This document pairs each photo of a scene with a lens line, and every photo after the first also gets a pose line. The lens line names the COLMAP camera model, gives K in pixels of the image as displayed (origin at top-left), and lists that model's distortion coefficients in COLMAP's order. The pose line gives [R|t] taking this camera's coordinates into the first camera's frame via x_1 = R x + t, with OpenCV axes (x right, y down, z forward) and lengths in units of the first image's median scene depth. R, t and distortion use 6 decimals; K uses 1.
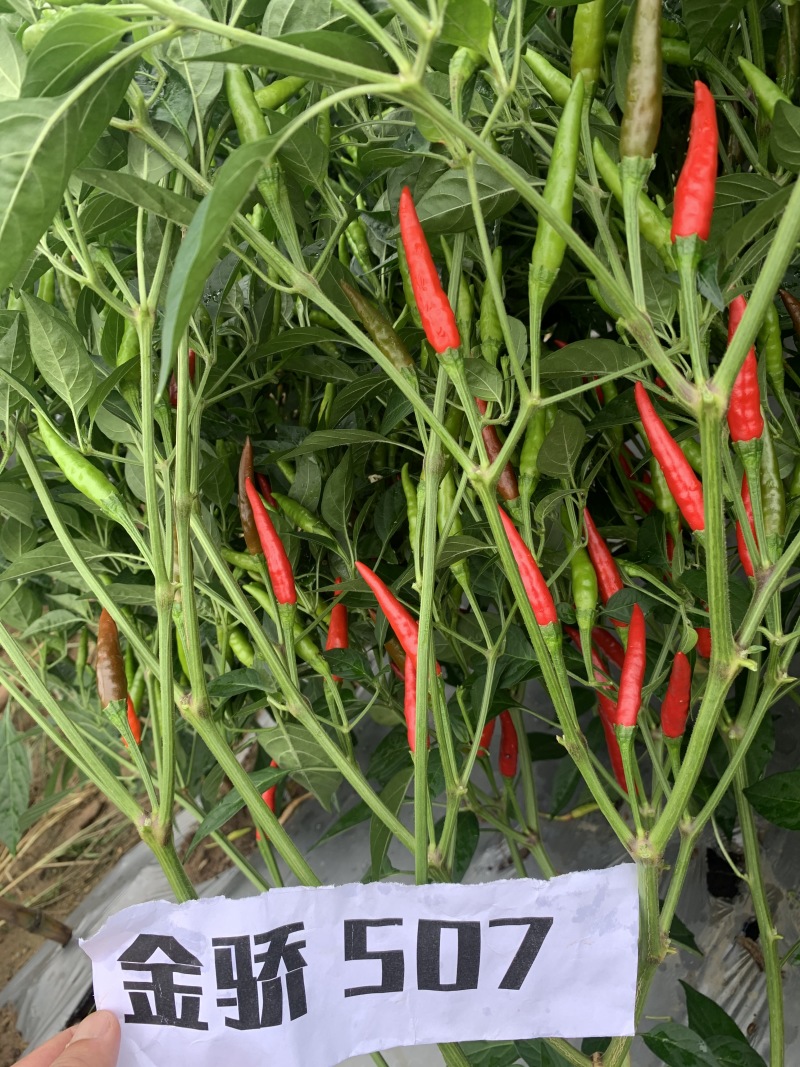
lens RADIAL K [[801.5, 0, 400.0], [0, 801.5, 533.5], [0, 0, 1]] dist [0.029382, -0.003135]
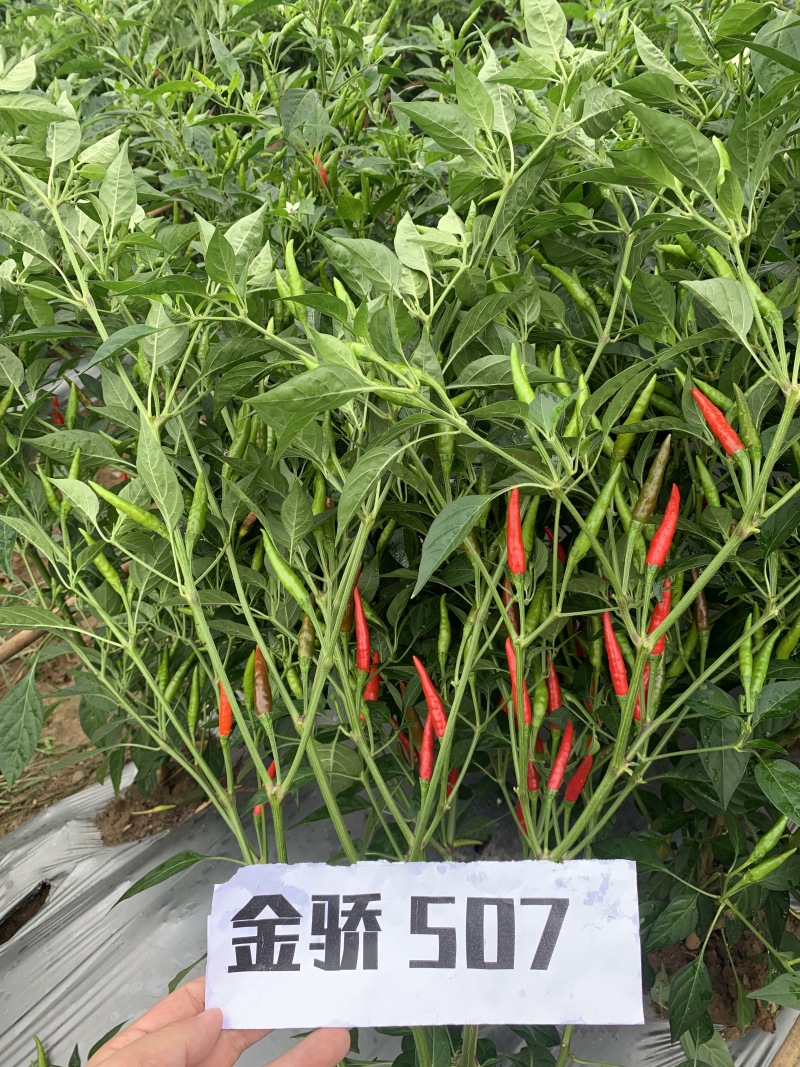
lens RADIAL K [[801.5, 0, 400.0], [0, 801.5, 533.5], [0, 0, 1]] dist [0.029382, -0.003135]
pose [[0.959012, 0.245663, 0.141228, -0.438768], [-0.241505, 0.969302, -0.046136, -0.146308], [-0.148226, 0.010137, 0.988901, -0.718244]]
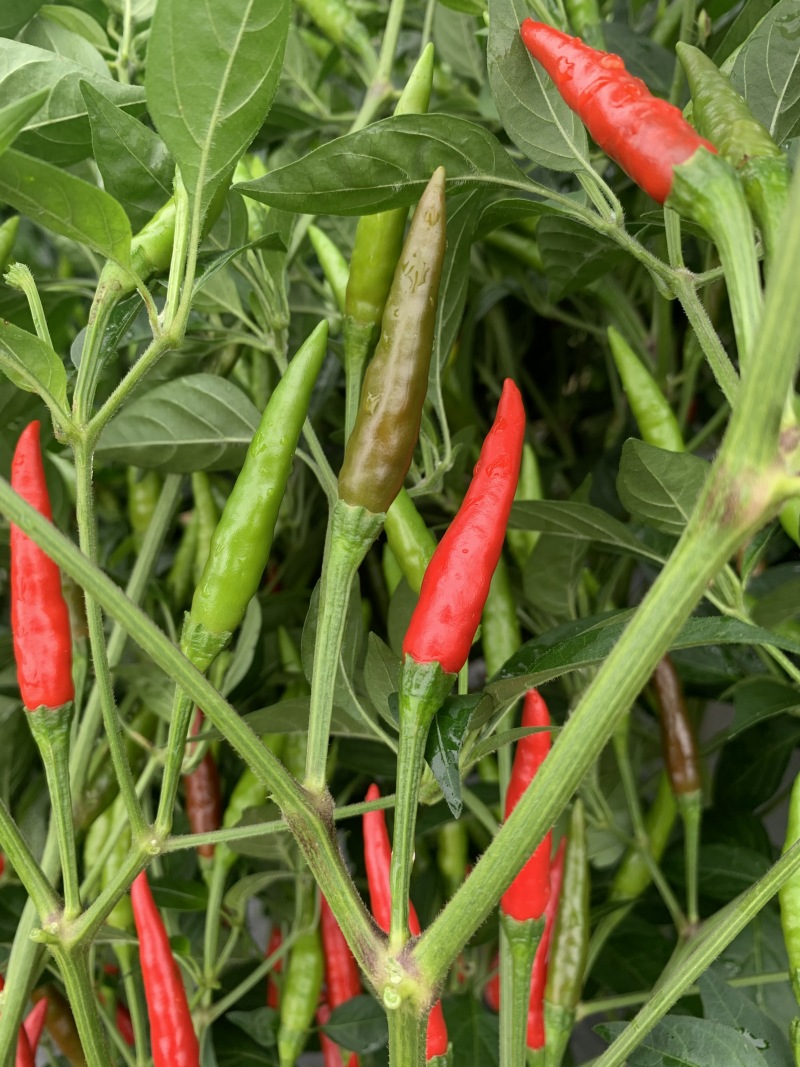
lens RADIAL K [[801.5, 0, 400.0], [0, 801.5, 533.5], [0, 0, 1]] dist [0.029382, -0.003135]
pose [[0.976894, 0.192062, 0.093758, 0.205721], [-0.182015, 0.977560, -0.106050, -0.298014], [-0.112022, 0.086534, 0.989931, 0.337862]]
